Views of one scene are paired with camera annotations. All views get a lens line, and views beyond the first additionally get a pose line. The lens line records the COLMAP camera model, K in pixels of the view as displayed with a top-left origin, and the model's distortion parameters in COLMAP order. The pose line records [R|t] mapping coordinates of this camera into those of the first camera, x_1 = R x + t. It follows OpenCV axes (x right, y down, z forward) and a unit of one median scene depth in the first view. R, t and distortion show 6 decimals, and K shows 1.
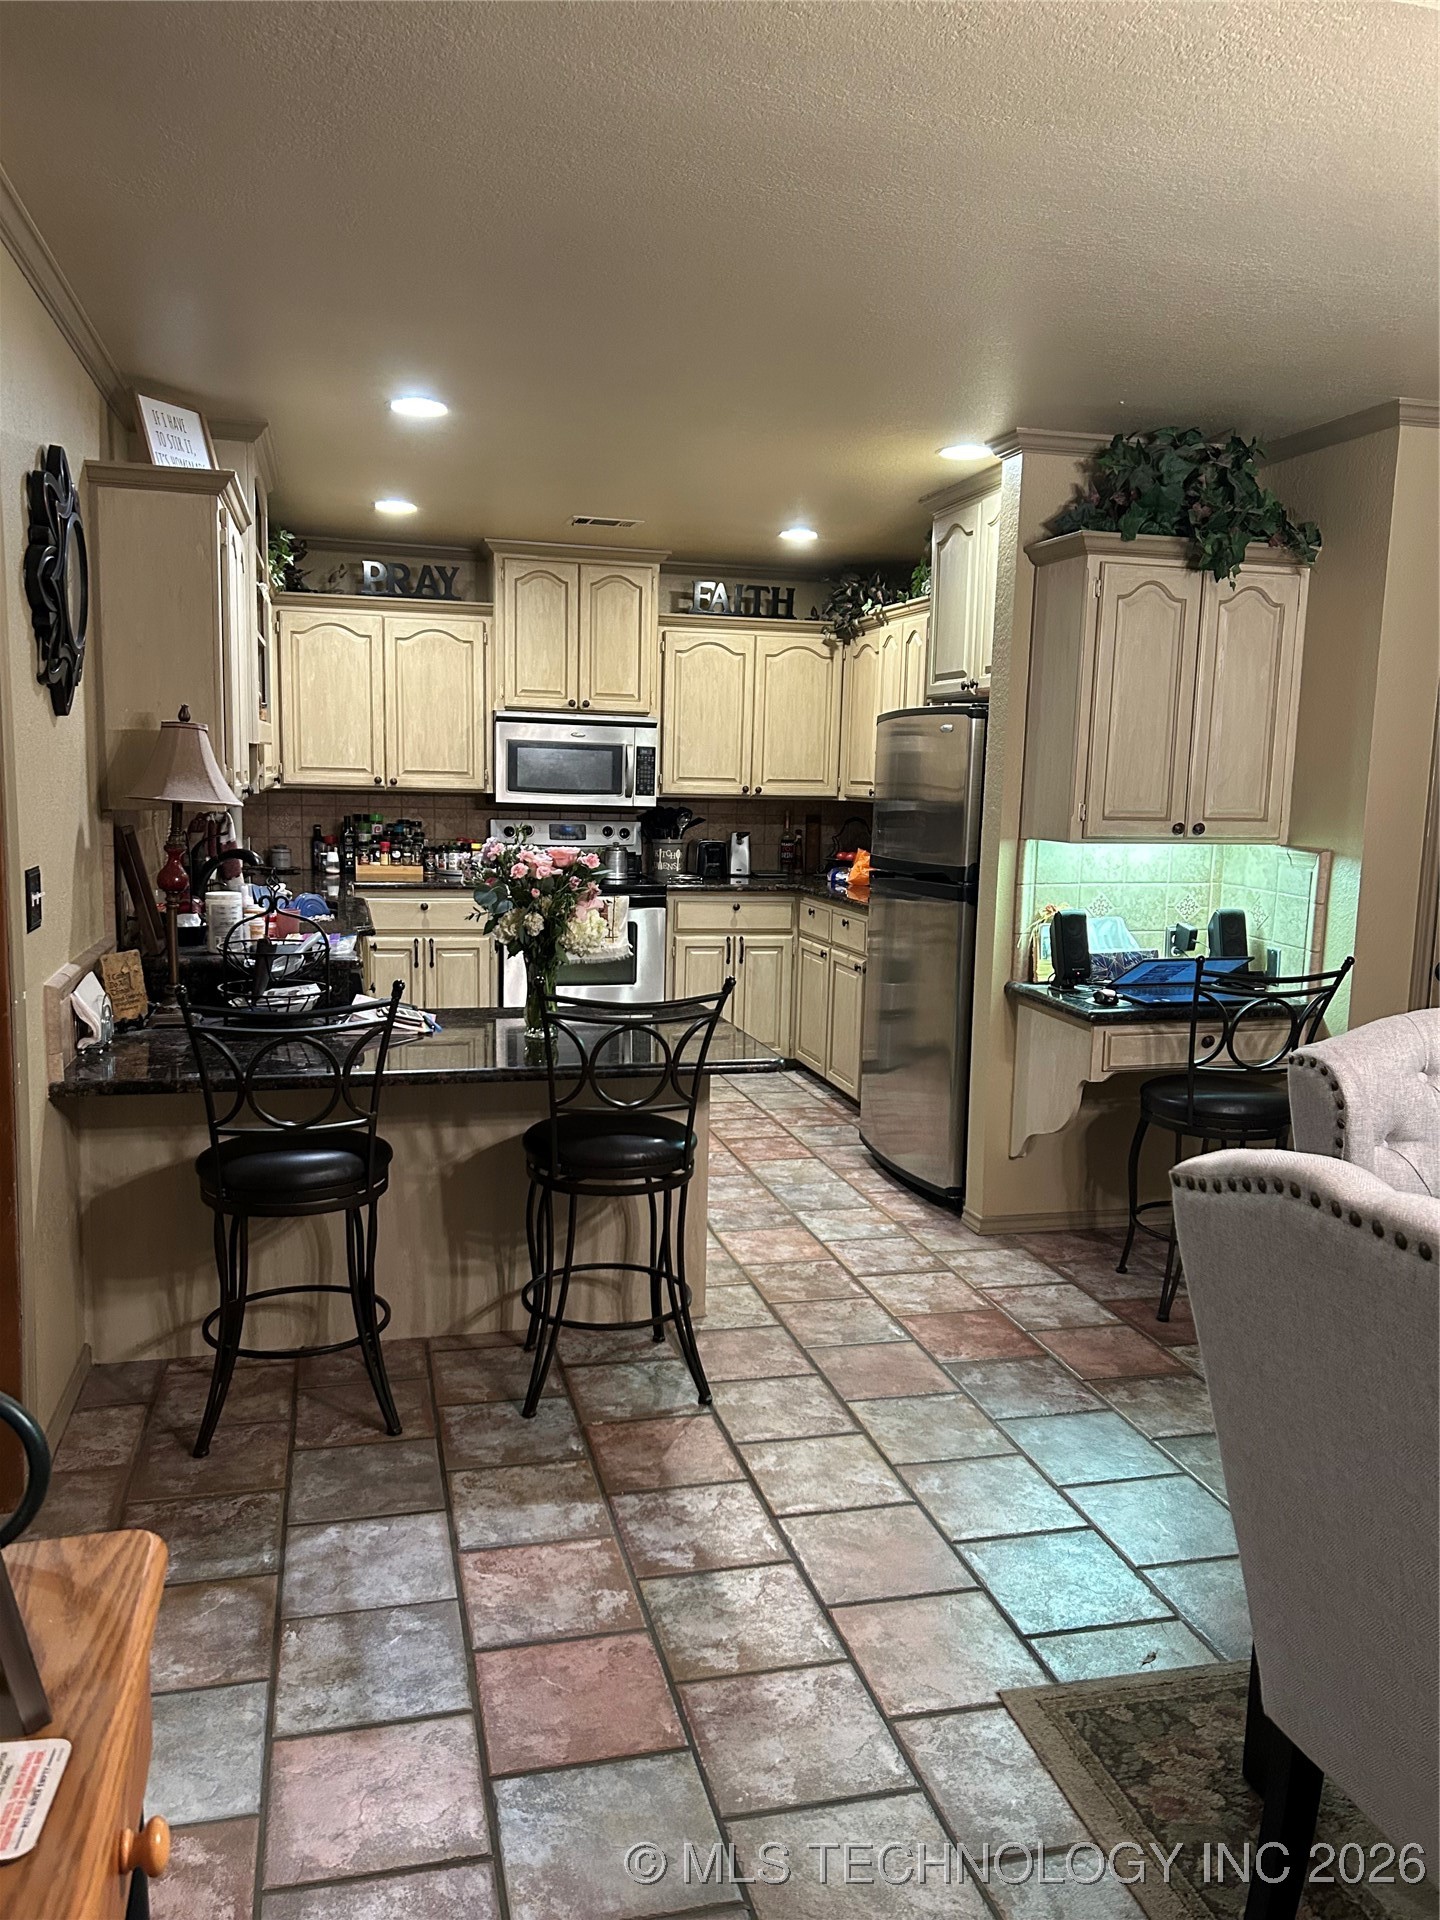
lens RADIAL K [[1442.3, 0, 719.1], [0, 1442.3, 960.9], [0, 0, 1]] dist [0.029650, -0.003444]
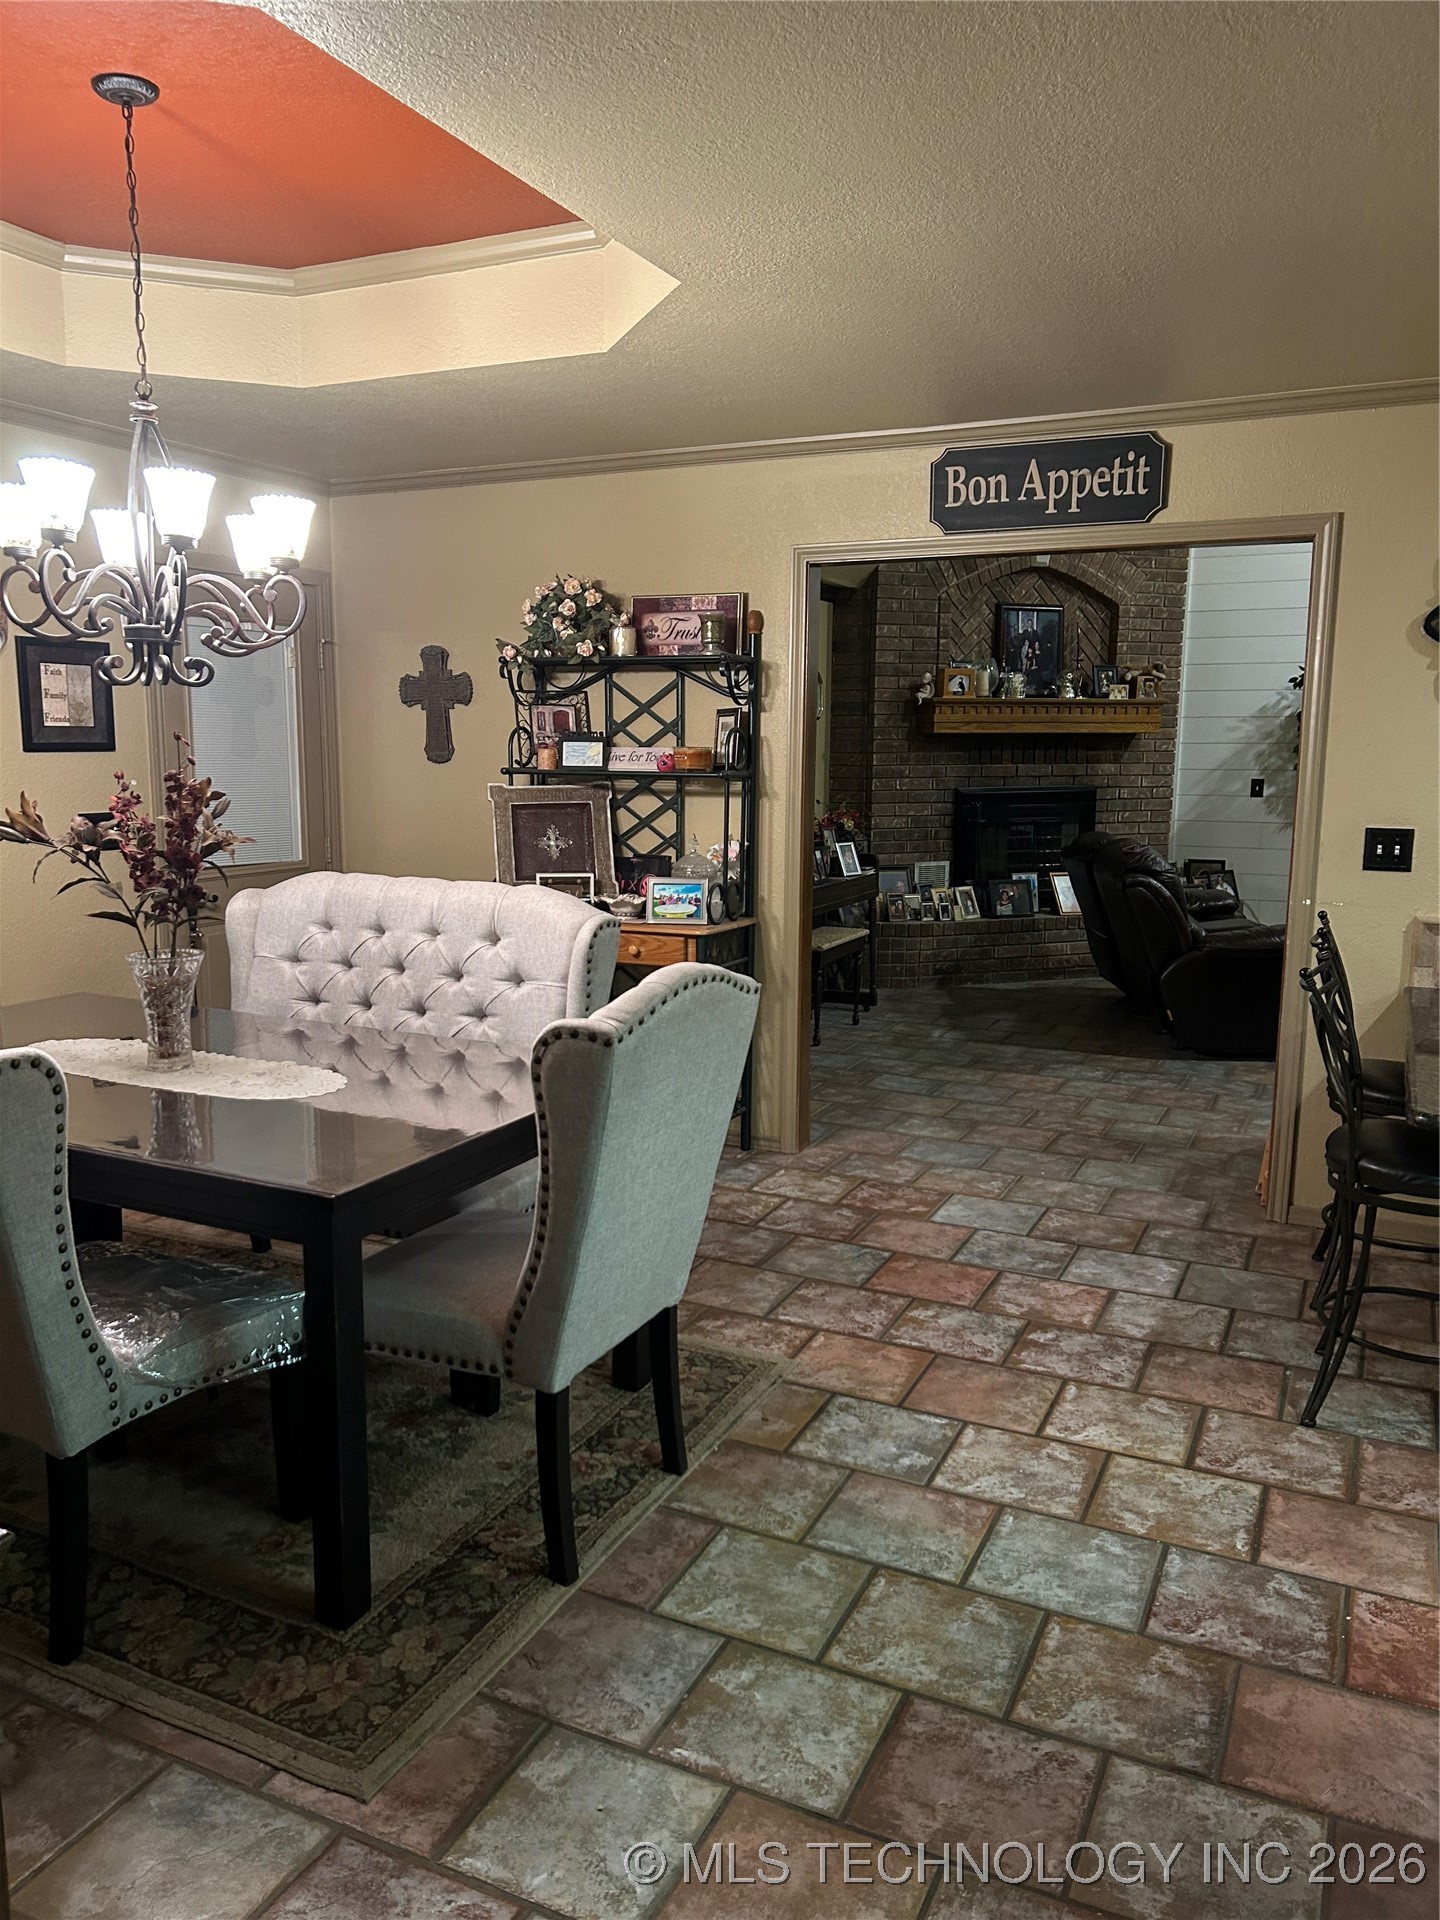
lens RADIAL K [[1442.3, 0, 717.5], [0, 1442.3, 960.9], [0, 0, 1]] dist [0.029650, -0.003444]
pose [[-0.631252, 0.090649, -0.770262, 1.181752], [-0.134129, 0.965422, 0.223539, -0.187399], [0.763892, 0.244424, -0.597266, 1.508025]]
